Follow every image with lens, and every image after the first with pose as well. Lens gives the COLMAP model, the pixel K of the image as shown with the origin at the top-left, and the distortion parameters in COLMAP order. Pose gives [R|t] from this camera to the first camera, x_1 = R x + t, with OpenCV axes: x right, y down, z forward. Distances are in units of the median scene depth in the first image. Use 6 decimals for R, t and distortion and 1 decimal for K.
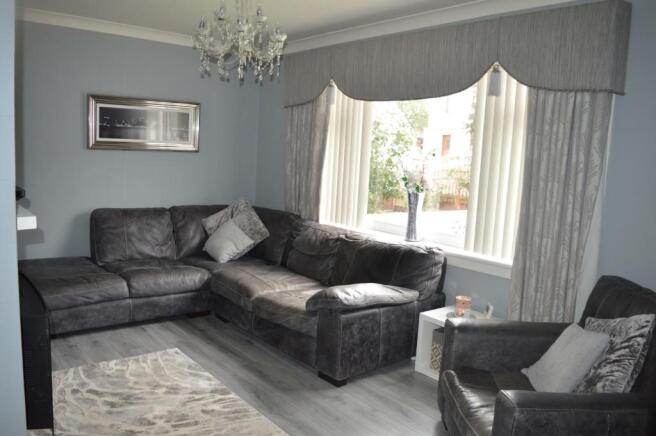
lens RADIAL K [[516.8, 0, 328.2], [0, 516.8, 216.1], [0, 0, 1]] dist [-0.092732, 0.019827]
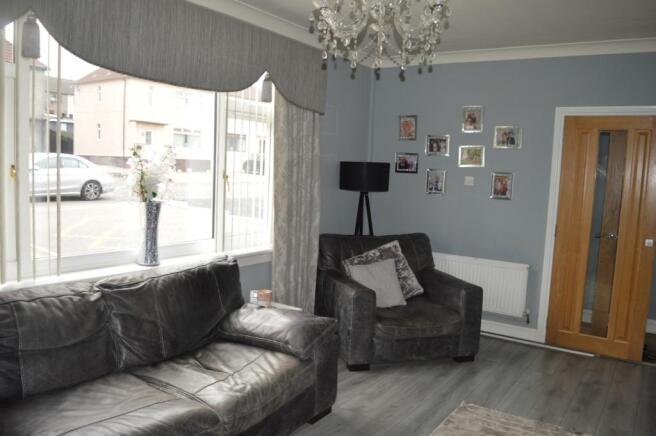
lens RADIAL K [[516.8, 0, 327.5], [0, 516.8, 216.7], [0, 0, 1]] dist [-0.092732, 0.019827]
pose [[-0.264618, -0.152350, 0.952243, -0.699880], [0.055297, 0.983420, 0.172704, -0.154688], [-0.962766, 0.098357, -0.251807, 1.030403]]
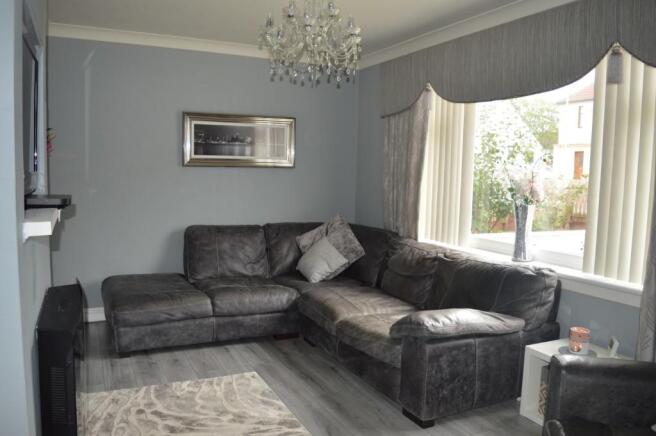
lens RADIAL K [[516.8, 0, 328.9], [0, 516.8, 219.2], [0, 0, 1]] dist [-0.092732, 0.019827]
pose [[0.971641, -0.006017, -0.236385, 0.055577], [-0.003115, 0.999264, -0.038241, 0.012619], [0.236441, 0.037893, 0.970907, 0.097020]]
